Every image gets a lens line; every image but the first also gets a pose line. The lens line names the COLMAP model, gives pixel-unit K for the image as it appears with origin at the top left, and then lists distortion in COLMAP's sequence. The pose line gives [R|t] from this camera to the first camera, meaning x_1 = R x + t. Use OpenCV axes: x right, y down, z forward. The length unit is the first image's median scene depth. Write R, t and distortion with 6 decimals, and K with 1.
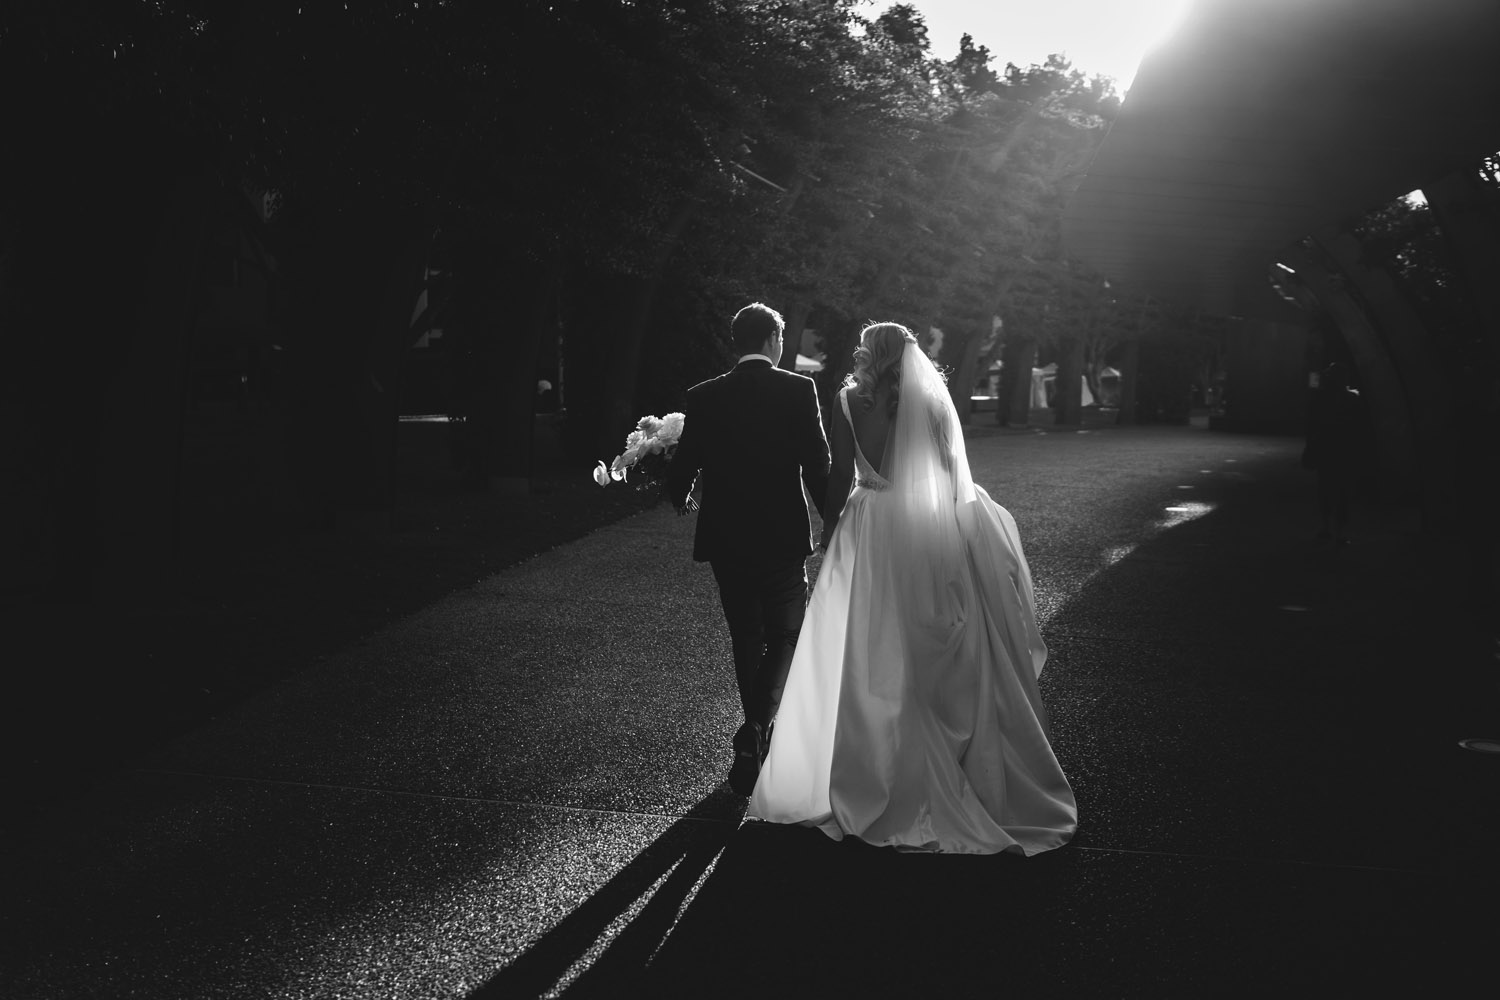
lens RADIAL K [[1536.8, 0, 750.0], [0, 1536.8, 500.0], [0, 0, 1]] dist [-0.011656, -0.003384]
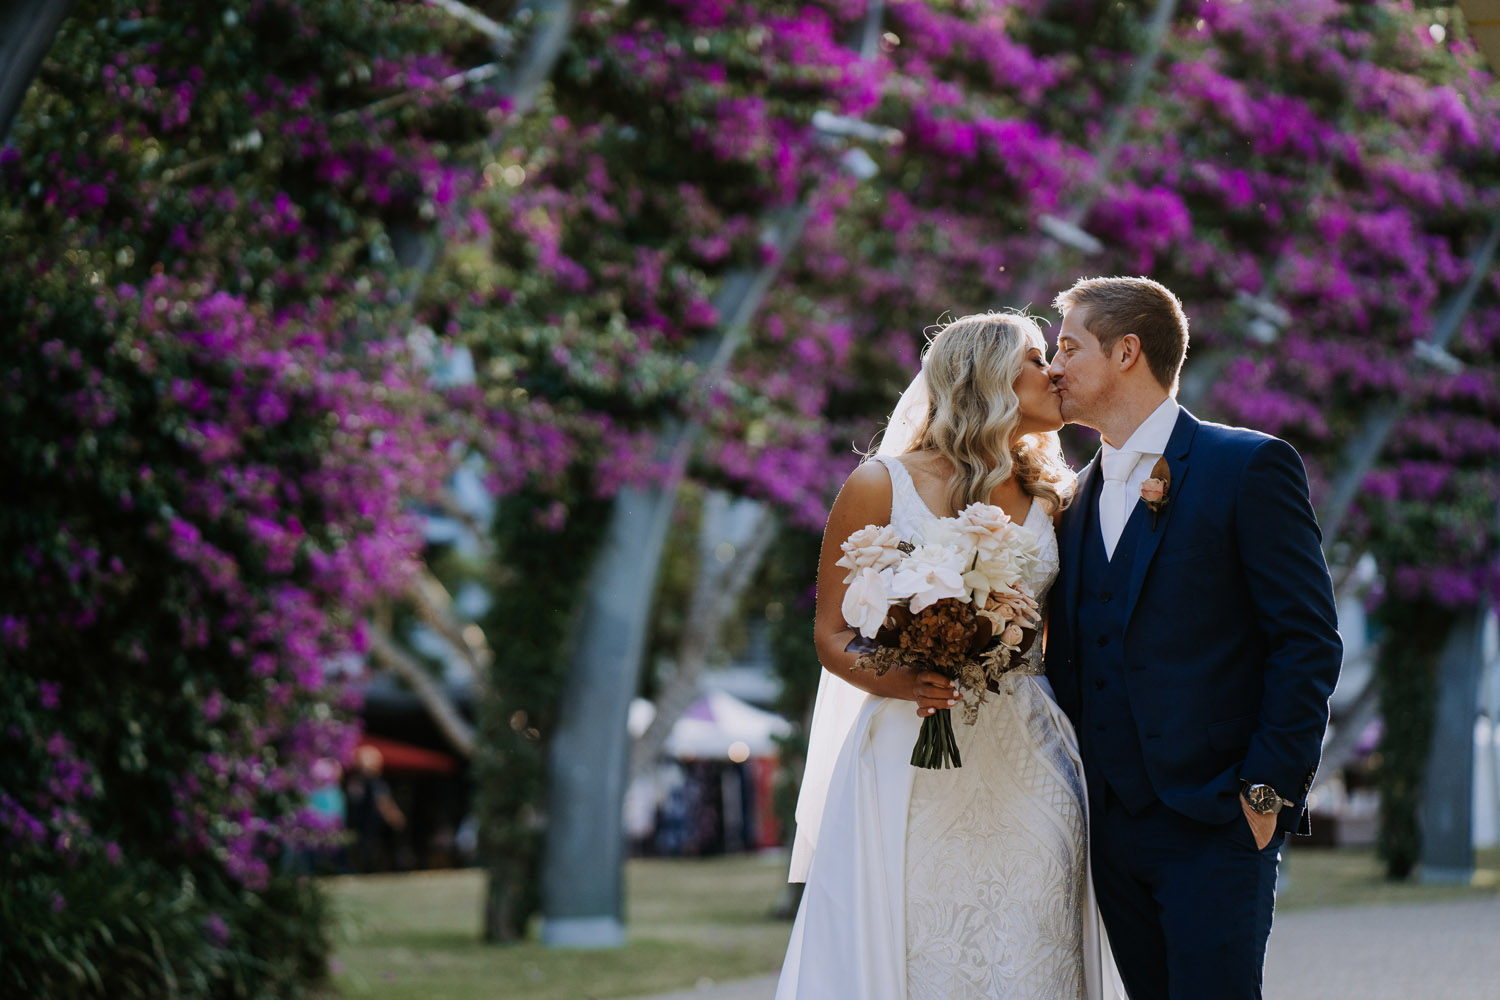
lens RADIAL K [[3728.1, 0, 750.0], [0, 3728.1, 500.0], [0, 0, 1]] dist [0.461691, -0.857786]
pose [[0.999136, -0.035618, -0.021413, 0.059567], [0.031593, 0.985709, -0.165471, -0.000508], [0.027001, 0.164651, 0.985982, 0.244111]]
